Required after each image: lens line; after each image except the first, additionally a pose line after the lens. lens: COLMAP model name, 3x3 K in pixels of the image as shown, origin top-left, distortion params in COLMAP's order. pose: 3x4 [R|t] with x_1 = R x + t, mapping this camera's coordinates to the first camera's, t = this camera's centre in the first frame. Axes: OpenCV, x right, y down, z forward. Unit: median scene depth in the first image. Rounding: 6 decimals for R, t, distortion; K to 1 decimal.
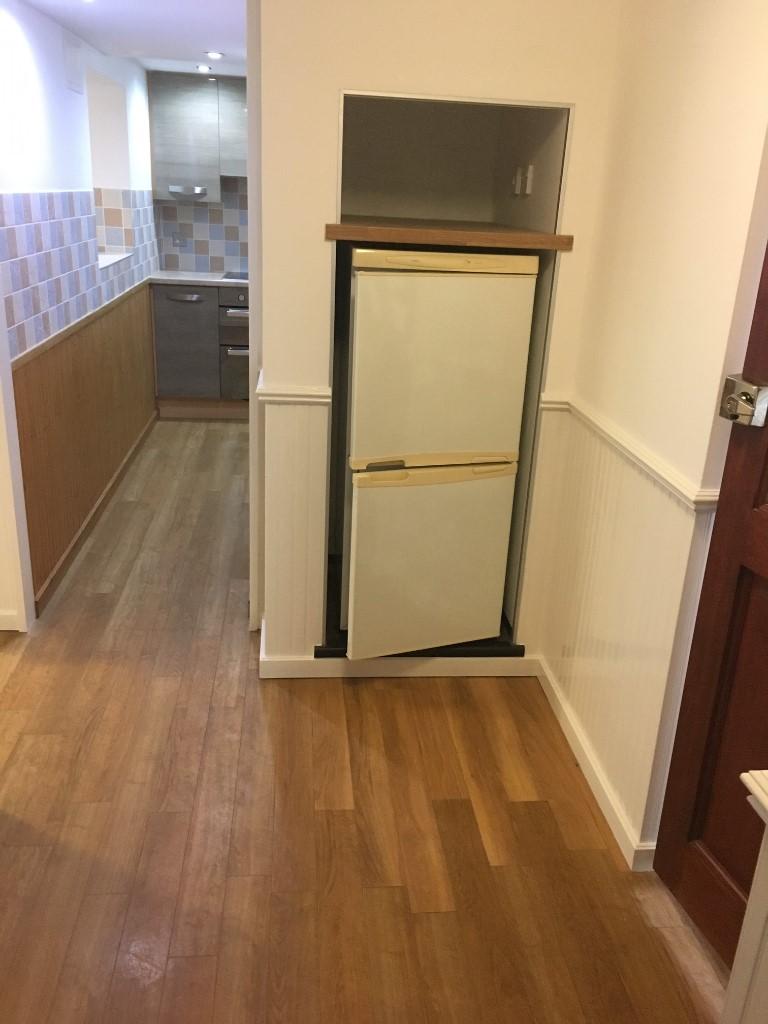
lens RADIAL K [[864.0, 0, 387.0], [0, 864.0, 506.1], [0, 0, 1]] dist [0.091255, -0.116950]
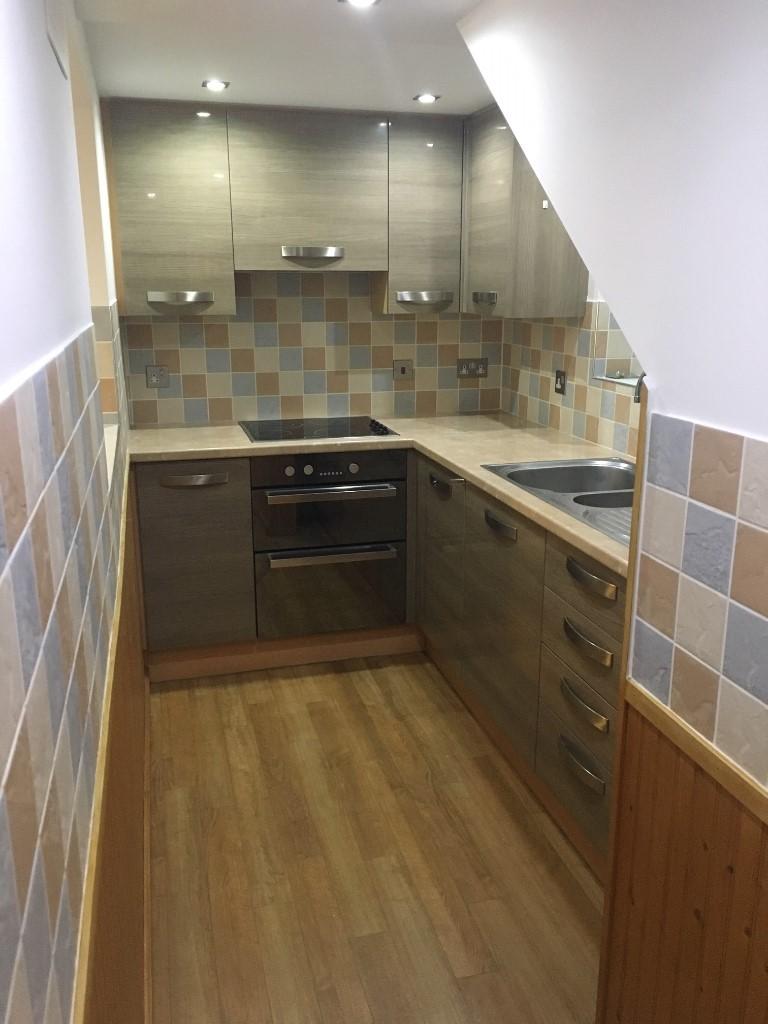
lens RADIAL K [[864.0, 0, 387.0], [0, 864.0, 506.1], [0, 0, 1]] dist [0.091255, -0.116950]
pose [[0.985475, -0.090475, 0.143711, -0.186633], [0.102481, 0.991637, -0.078448, -0.162417], [-0.135411, 0.092036, 0.986506, 0.417926]]
